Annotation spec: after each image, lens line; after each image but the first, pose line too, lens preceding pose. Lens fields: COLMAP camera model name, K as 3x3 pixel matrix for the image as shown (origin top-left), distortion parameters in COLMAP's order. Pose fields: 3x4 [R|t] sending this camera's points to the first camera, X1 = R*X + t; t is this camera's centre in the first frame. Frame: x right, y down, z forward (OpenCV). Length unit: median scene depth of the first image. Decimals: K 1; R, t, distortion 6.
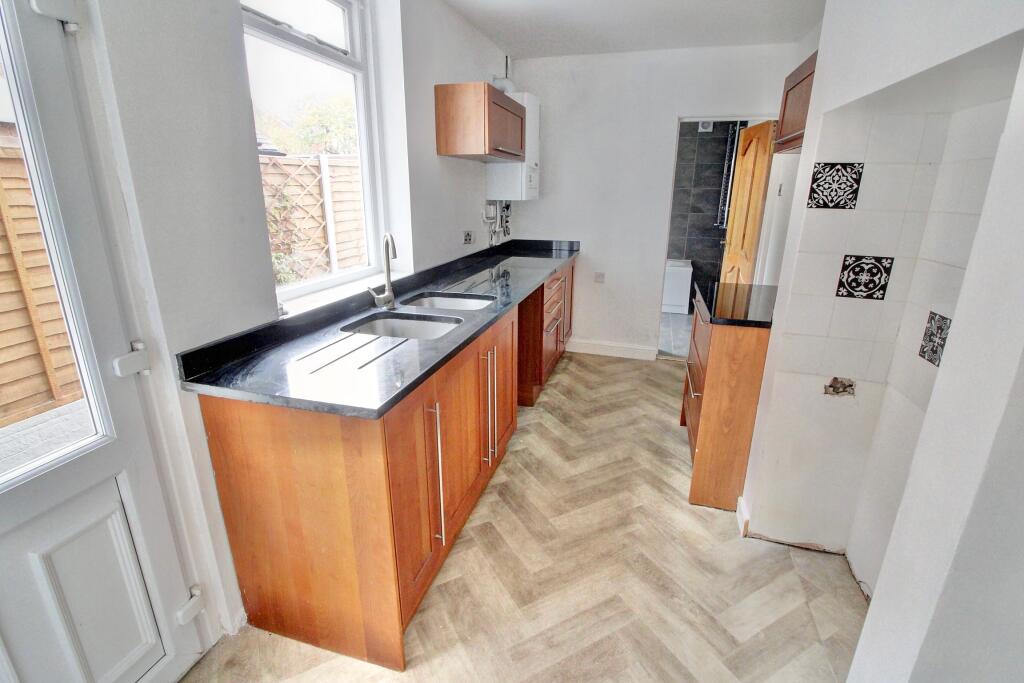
lens RADIAL K [[472.7, 0, 508.4], [0, 472.7, 330.6], [0, 0, 1]] dist [-0.014863, -0.000811]
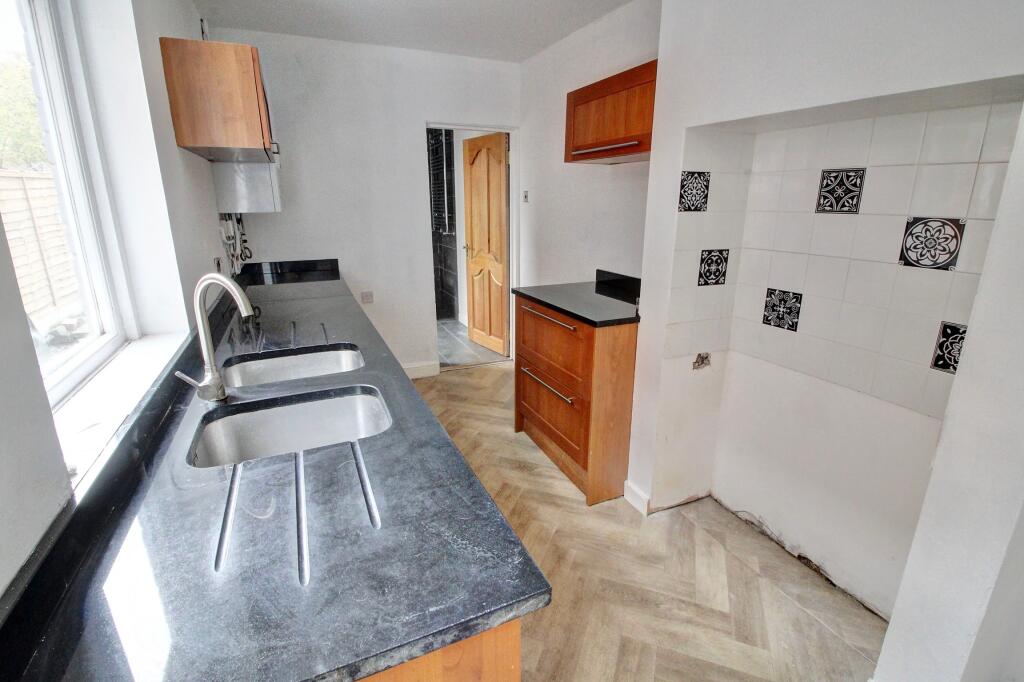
lens RADIAL K [[472.7, 0, 508.4], [0, 472.7, 330.1], [0, 0, 1]] dist [-0.014863, -0.000811]
pose [[0.759552, -0.180585, 0.624876, -0.413291], [0.191419, 0.980203, 0.050597, -0.114929], [-0.621643, 0.081182, 0.779083, 0.388049]]
